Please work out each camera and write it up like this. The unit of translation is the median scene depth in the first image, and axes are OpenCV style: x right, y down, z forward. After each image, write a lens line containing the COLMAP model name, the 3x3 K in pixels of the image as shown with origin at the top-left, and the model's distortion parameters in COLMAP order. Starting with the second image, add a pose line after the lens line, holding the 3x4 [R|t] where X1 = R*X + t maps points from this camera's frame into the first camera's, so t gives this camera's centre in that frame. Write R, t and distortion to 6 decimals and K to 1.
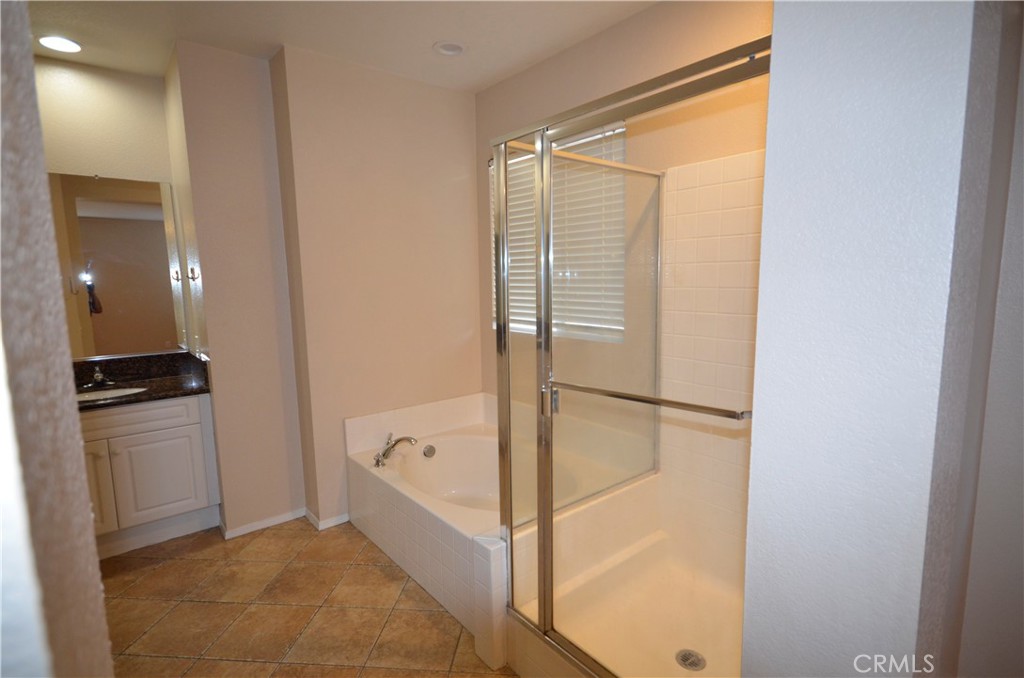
lens RADIAL K [[517.8, 0, 512.7], [0, 517.8, 340.9], [0, 0, 1]] dist [0.000091, -0.000022]
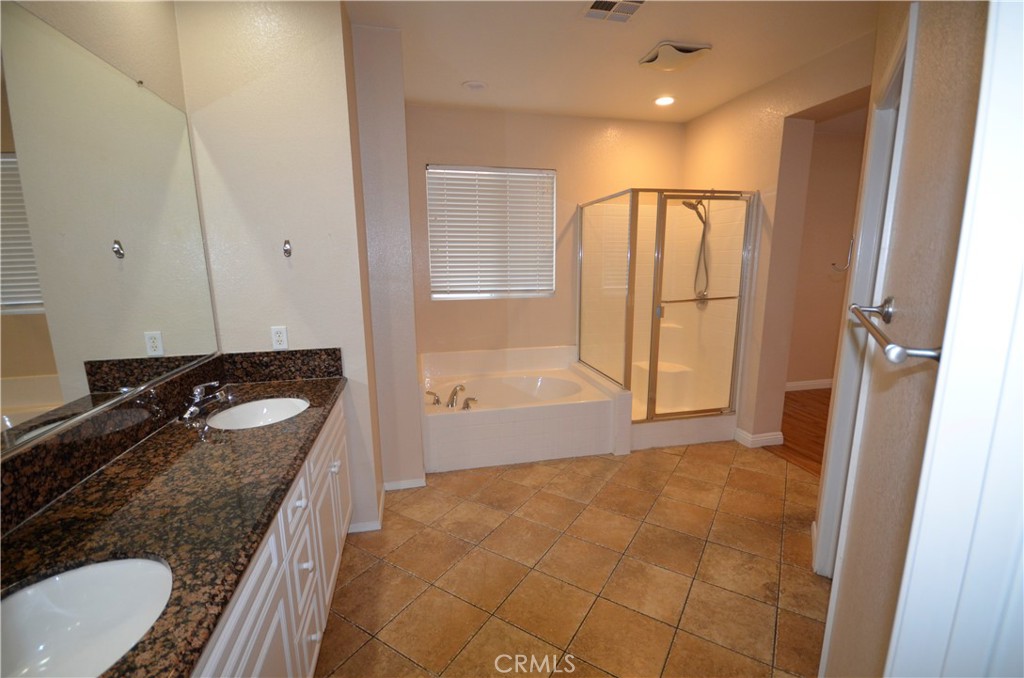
lens RADIAL K [[448.9, 0, 512.9], [0, 448.9, 342.7], [0, 0, 1]] dist [0.001542, -0.004453]
pose [[0.452114, -0.144988, 0.880097, -1.380959], [0.116982, 0.987816, 0.102640, -0.036671], [-0.884256, 0.056551, 0.463566, 0.429442]]
